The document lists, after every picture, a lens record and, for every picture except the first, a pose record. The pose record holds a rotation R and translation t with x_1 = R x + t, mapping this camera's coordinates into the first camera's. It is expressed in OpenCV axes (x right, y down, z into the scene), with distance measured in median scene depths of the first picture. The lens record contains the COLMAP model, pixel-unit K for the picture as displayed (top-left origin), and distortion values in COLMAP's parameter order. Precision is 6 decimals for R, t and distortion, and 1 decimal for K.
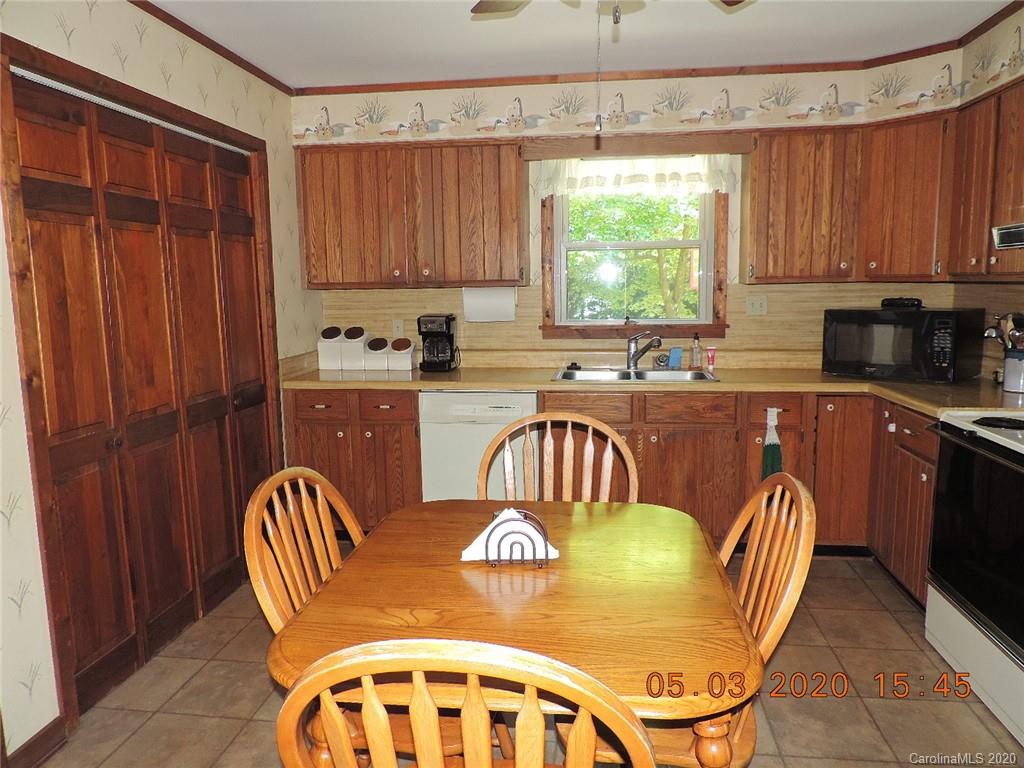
lens RADIAL K [[723.9, 0, 512.0], [0, 723.9, 384.0], [0, 0, 1]] dist [-0.018611, -0.002605]
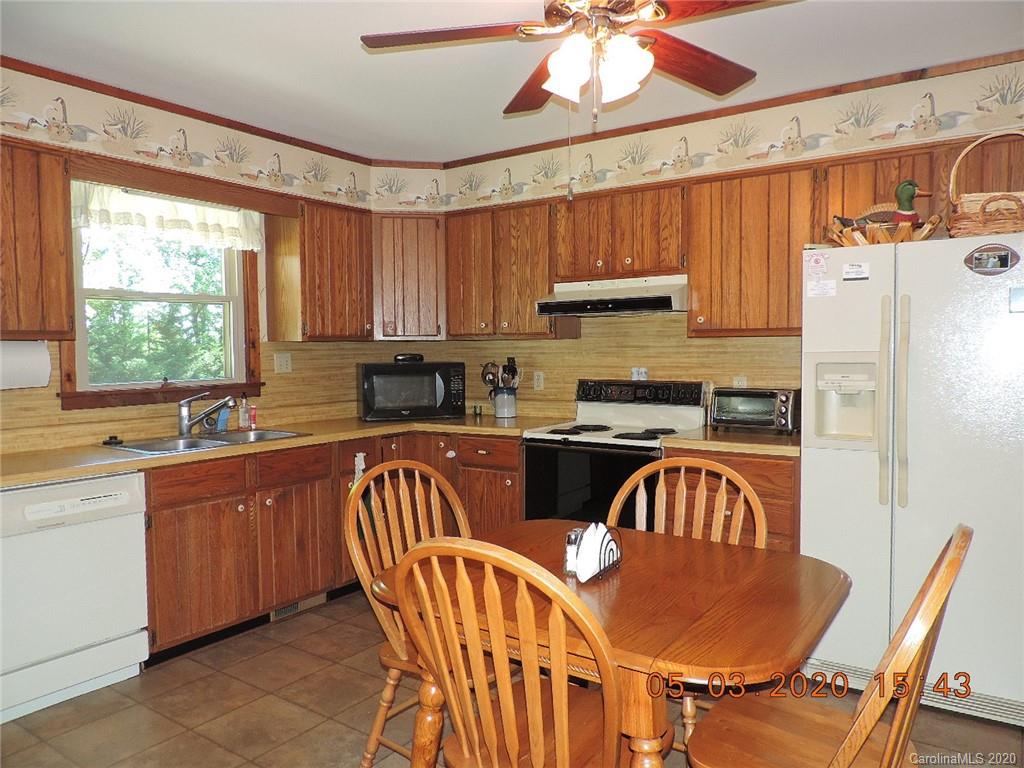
lens RADIAL K [[723.9, 0, 512.0], [0, 723.9, 384.0], [0, 0, 1]] dist [-0.018611, -0.002605]
pose [[0.460794, -0.033351, 0.886880, -0.457208], [0.123523, 0.991978, -0.026875, -0.011621], [-0.878869, 0.121934, 0.461217, 0.256012]]
